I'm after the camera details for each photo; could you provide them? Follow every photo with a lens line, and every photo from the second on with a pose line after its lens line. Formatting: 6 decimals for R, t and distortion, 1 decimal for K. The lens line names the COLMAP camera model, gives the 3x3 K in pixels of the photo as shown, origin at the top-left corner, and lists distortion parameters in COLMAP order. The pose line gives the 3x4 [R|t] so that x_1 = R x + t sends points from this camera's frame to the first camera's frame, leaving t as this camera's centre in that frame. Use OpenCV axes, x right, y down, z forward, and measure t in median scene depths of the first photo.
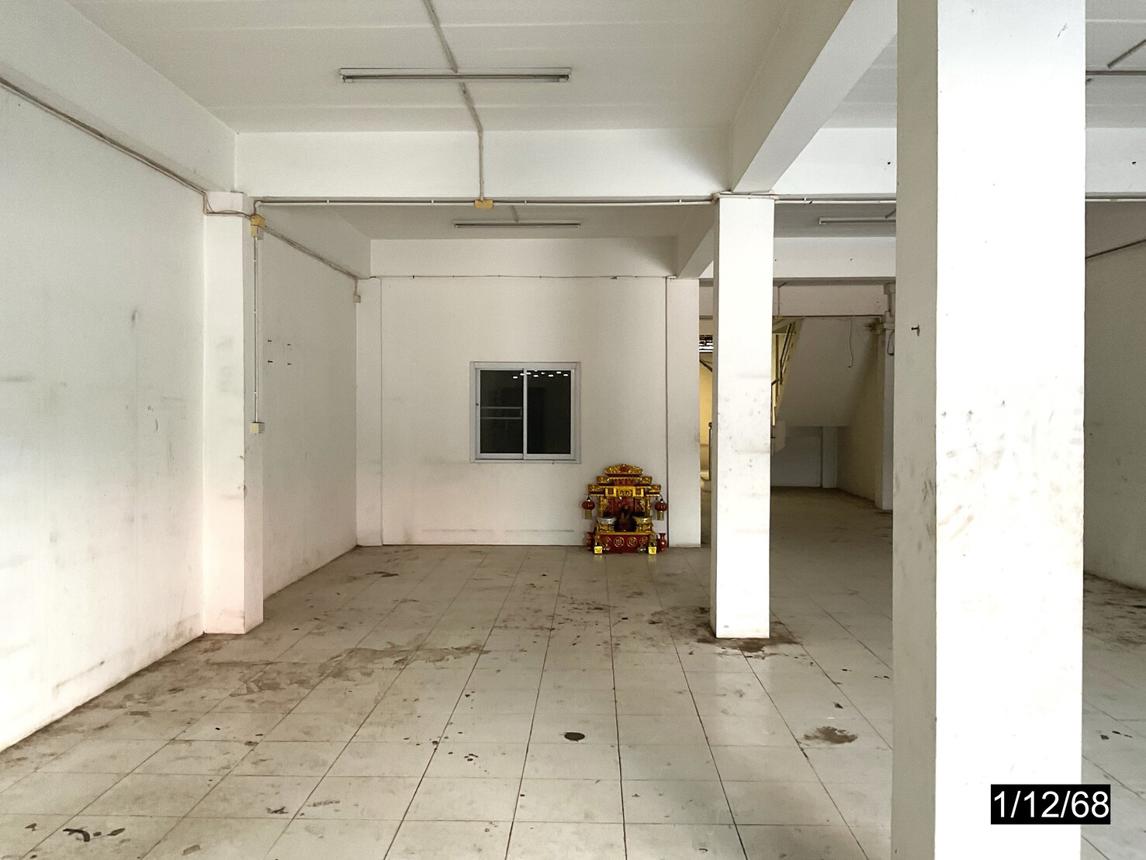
lens RADIAL K [[946.5, 0, 573.0], [0, 946.5, 430.0], [0, 0, 1]] dist [0.110749, -0.229145]
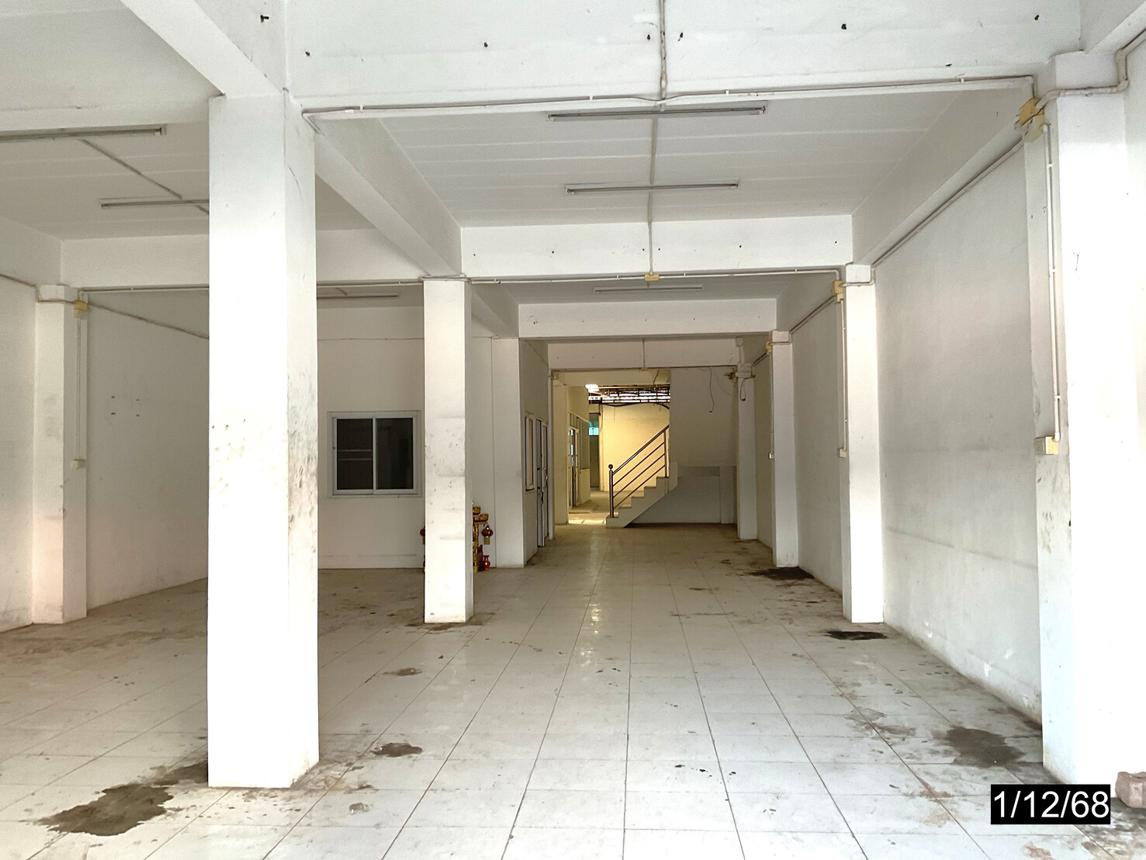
lens RADIAL K [[946.5, 0, 573.0], [0, 946.5, 430.0], [0, 0, 1]] dist [0.110749, -0.229145]
pose [[0.998800, -0.017759, -0.045645, 0.403143], [0.015172, 0.998293, -0.056407, 0.035425], [0.046569, 0.055647, 0.997364, -0.265755]]
